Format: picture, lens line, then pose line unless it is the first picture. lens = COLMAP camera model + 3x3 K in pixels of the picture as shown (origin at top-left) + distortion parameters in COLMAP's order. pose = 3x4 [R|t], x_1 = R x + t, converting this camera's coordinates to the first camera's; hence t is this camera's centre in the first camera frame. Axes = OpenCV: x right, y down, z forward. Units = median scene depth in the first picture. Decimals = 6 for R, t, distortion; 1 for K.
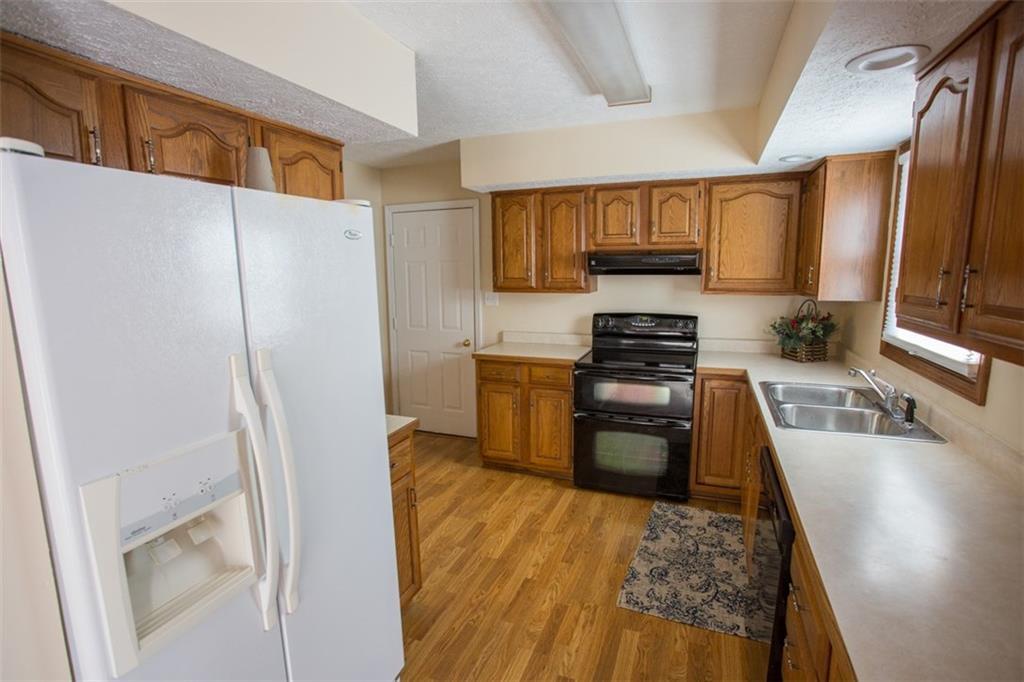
lens RADIAL K [[500.2, 0, 510.8], [0, 500.2, 341.9], [0, 0, 1]] dist [-0.013682, 0.007521]
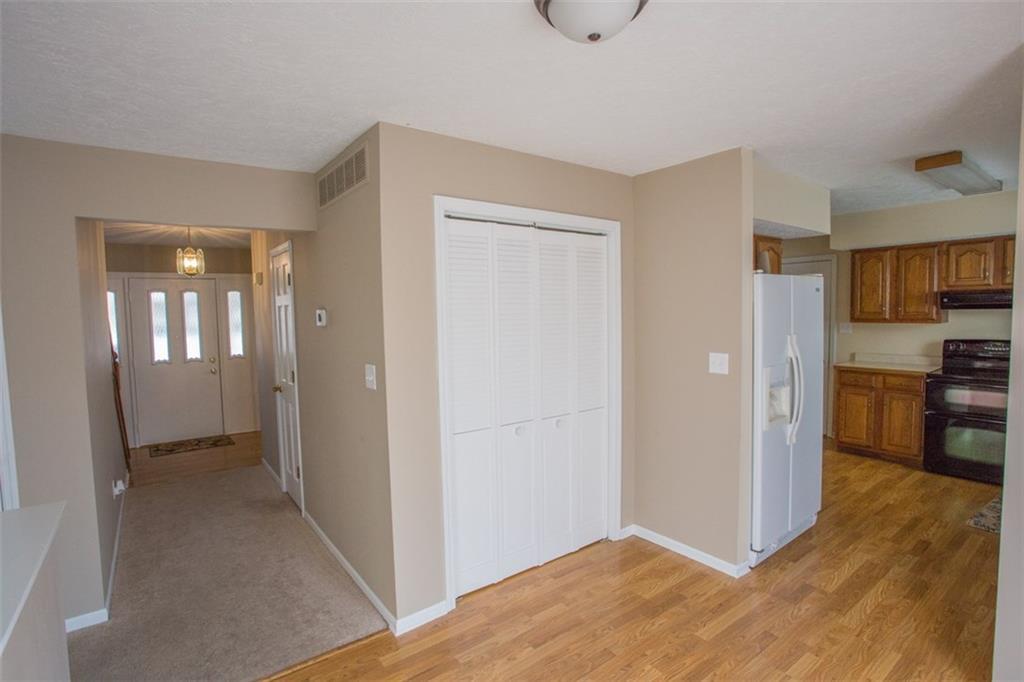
lens RADIAL K [[500.2, 0, 520.1], [0, 500.2, 345.3], [0, 0, 1]] dist [-0.013682, 0.007521]
pose [[0.864689, 0.029261, -0.501455, -0.141210], [-0.065087, 0.996412, -0.054092, 0.102531], [0.498073, 0.079411, 0.863491, -0.666723]]
